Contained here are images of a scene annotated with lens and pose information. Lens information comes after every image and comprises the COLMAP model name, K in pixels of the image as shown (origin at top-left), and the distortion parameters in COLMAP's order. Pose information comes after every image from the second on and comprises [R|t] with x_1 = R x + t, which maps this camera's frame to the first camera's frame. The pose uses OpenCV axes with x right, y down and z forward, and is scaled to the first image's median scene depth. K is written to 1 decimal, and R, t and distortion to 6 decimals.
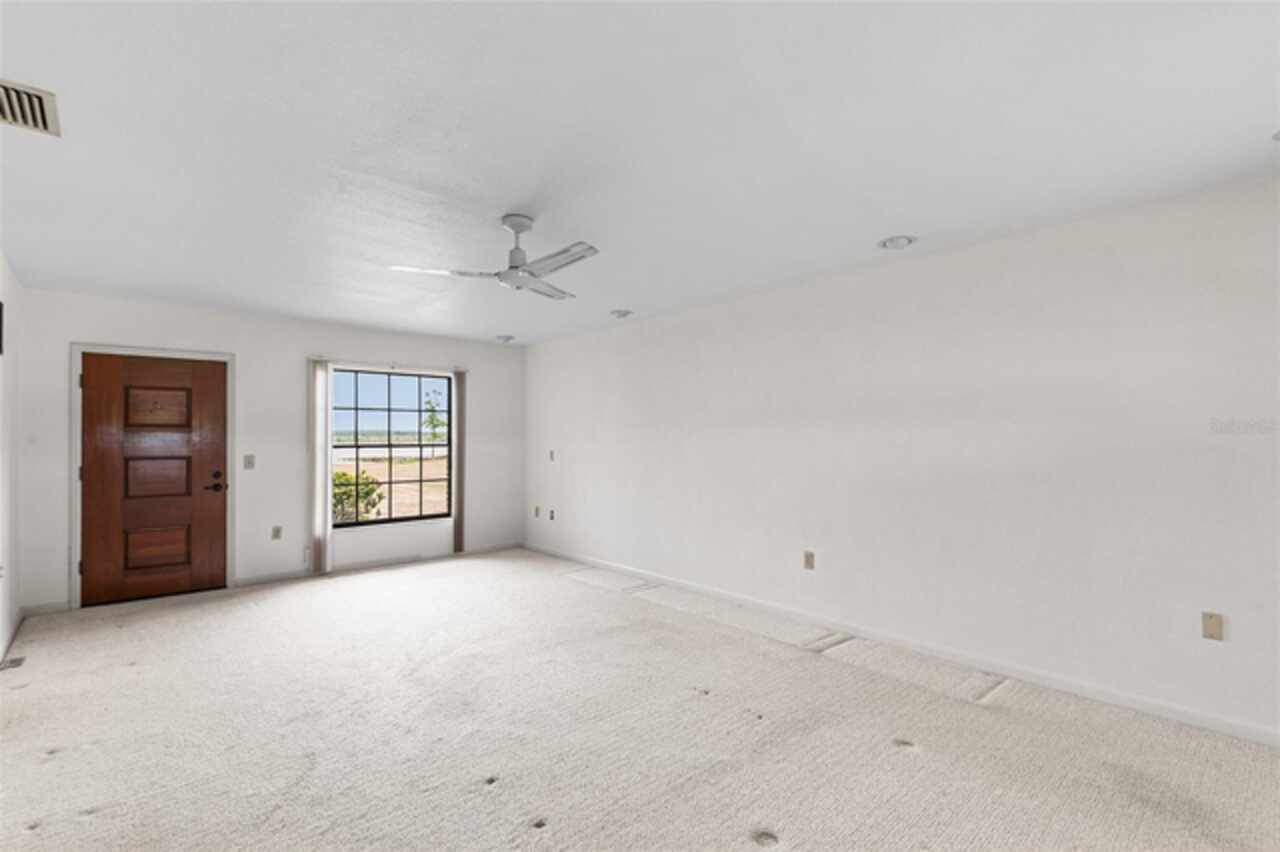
lens RADIAL K [[598.5, 0, 639.4], [0, 598.5, 421.2], [0, 0, 1]] dist [0.021049, -0.009604]
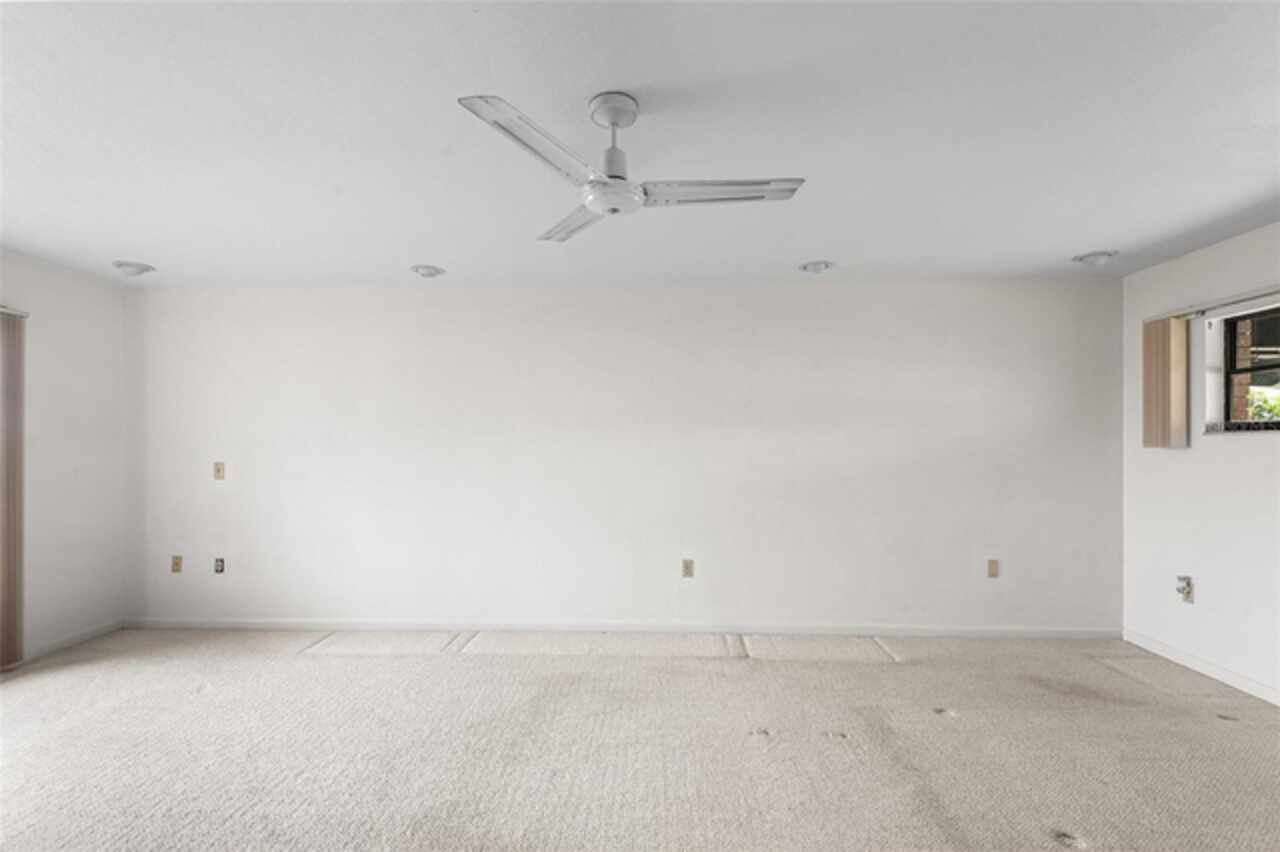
lens RADIAL K [[598.5, 0, 641.3], [0, 598.5, 434.9], [0, 0, 1]] dist [0.021049, -0.009604]
pose [[0.688792, 0.008184, 0.724912, -0.508841], [-0.020446, 0.999758, 0.008141, 0.009459], [-0.724670, -0.020430, 0.688793, 0.415293]]
